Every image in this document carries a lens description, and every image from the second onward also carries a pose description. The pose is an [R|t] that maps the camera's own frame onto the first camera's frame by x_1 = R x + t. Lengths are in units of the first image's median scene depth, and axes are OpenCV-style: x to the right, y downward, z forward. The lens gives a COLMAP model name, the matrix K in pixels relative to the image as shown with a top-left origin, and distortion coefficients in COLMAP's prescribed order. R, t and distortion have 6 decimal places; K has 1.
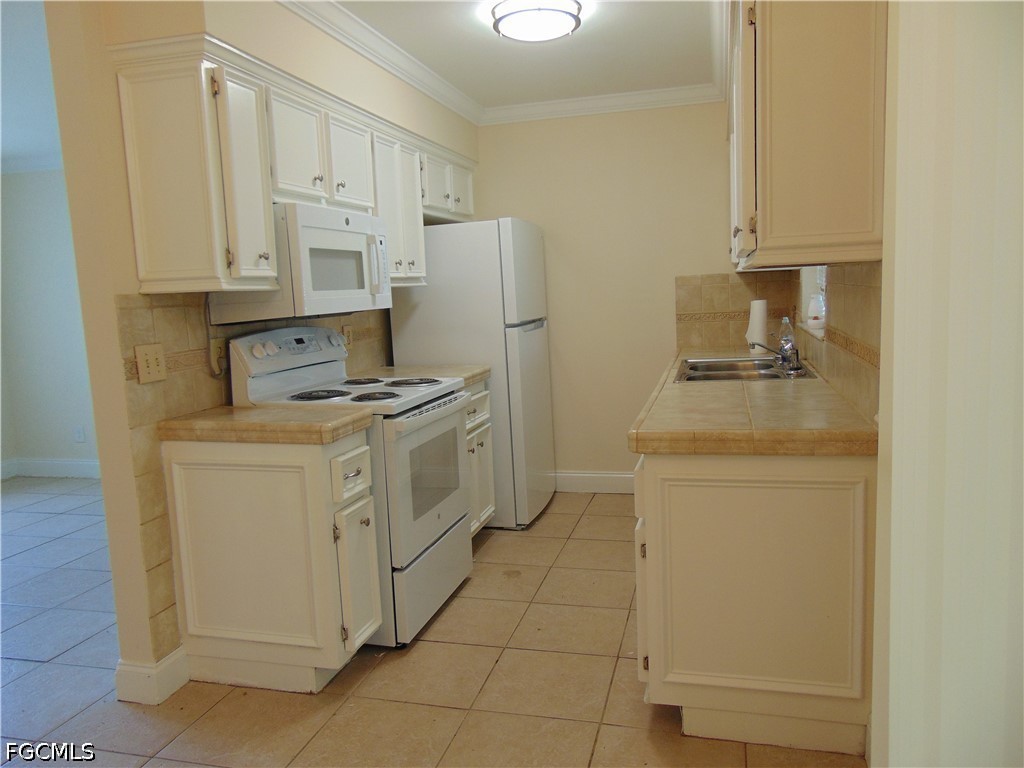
lens RADIAL K [[753.1, 0, 514.2], [0, 753.1, 383.8], [0, 0, 1]] dist [-0.009422, 0.020566]
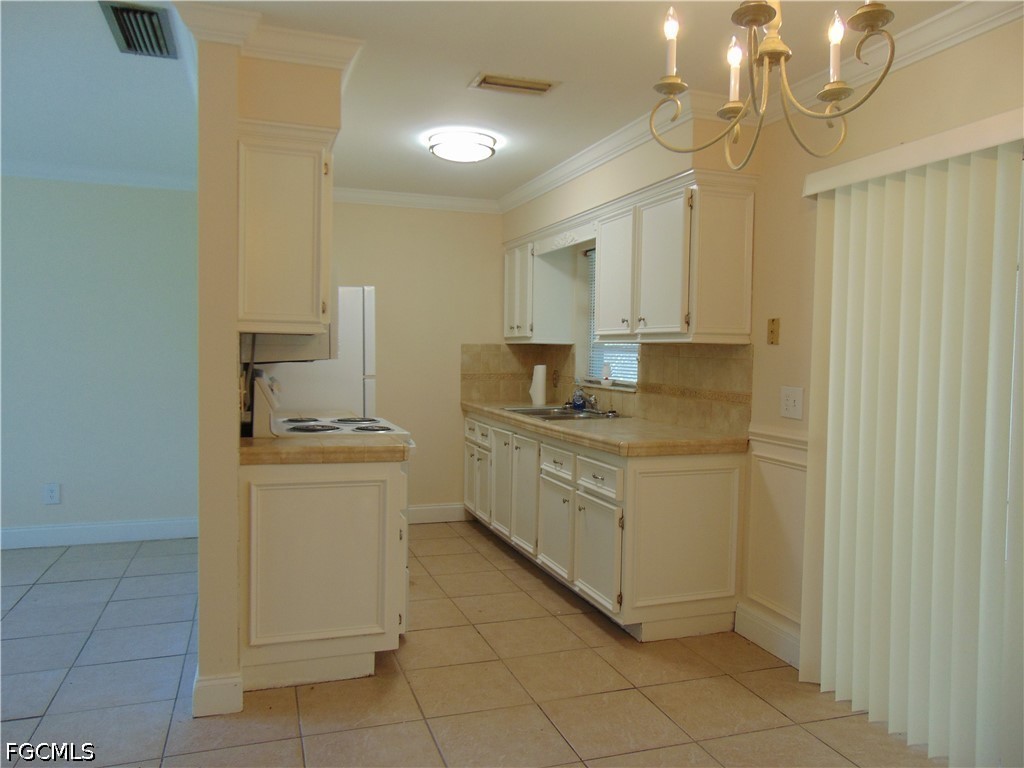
lens RADIAL K [[753.1, 0, 510.8], [0, 753.1, 383.1], [0, 0, 1]] dist [-0.009422, 0.020566]
pose [[0.826661, 0.033225, 0.561718, -0.774539], [0.018097, 0.996169, -0.085555, 0.058074], [-0.562409, 0.080890, 0.822893, -0.138678]]
